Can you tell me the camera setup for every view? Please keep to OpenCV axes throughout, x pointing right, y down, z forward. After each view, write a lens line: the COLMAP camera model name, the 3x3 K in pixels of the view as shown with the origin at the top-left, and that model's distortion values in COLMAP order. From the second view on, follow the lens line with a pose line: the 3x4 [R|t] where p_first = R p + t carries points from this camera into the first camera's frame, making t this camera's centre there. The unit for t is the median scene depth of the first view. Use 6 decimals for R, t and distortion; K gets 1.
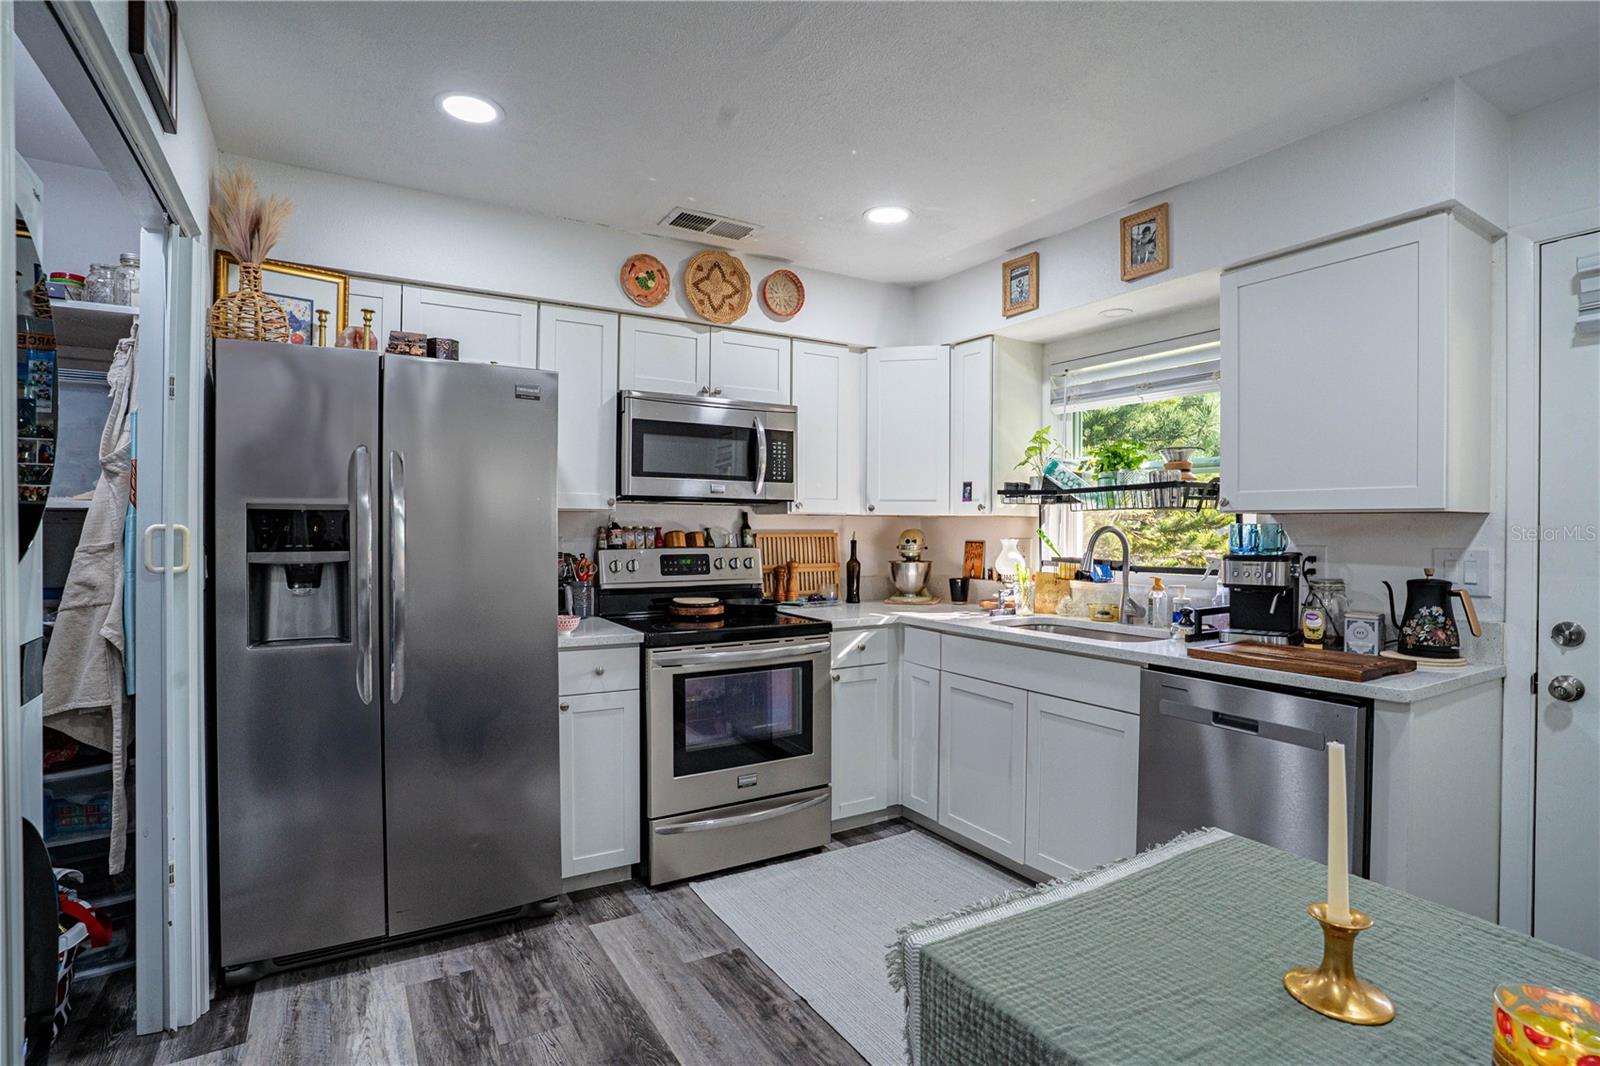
lens RADIAL K [[787.2, 0, 791.8], [0, 787.2, 526.8], [0, 0, 1]] dist [-0.073528, 0.026516]
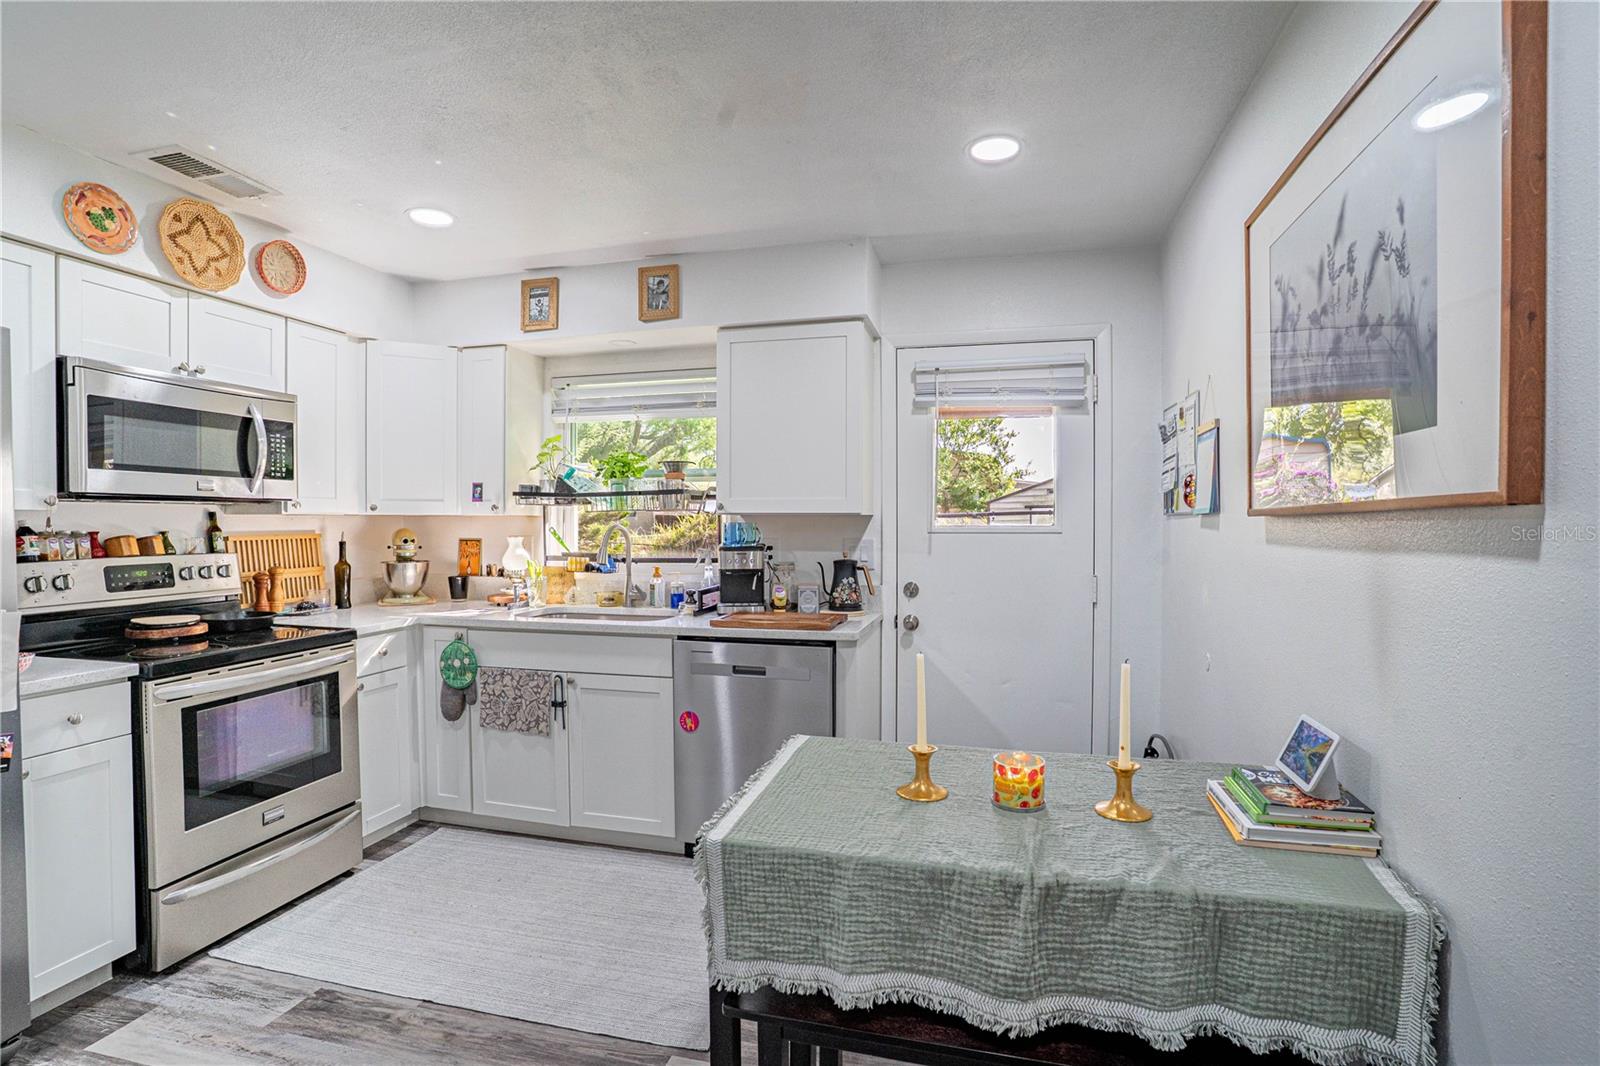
lens RADIAL K [[787.2, 0, 798.0], [0, 787.2, 524.3], [0, 0, 1]] dist [-0.073528, 0.026516]
pose [[0.711962, -0.010932, 0.702133, -0.226599], [0.005526, 0.999935, 0.009965, -0.011813], [-0.702196, -0.003215, 0.711976, -0.033394]]
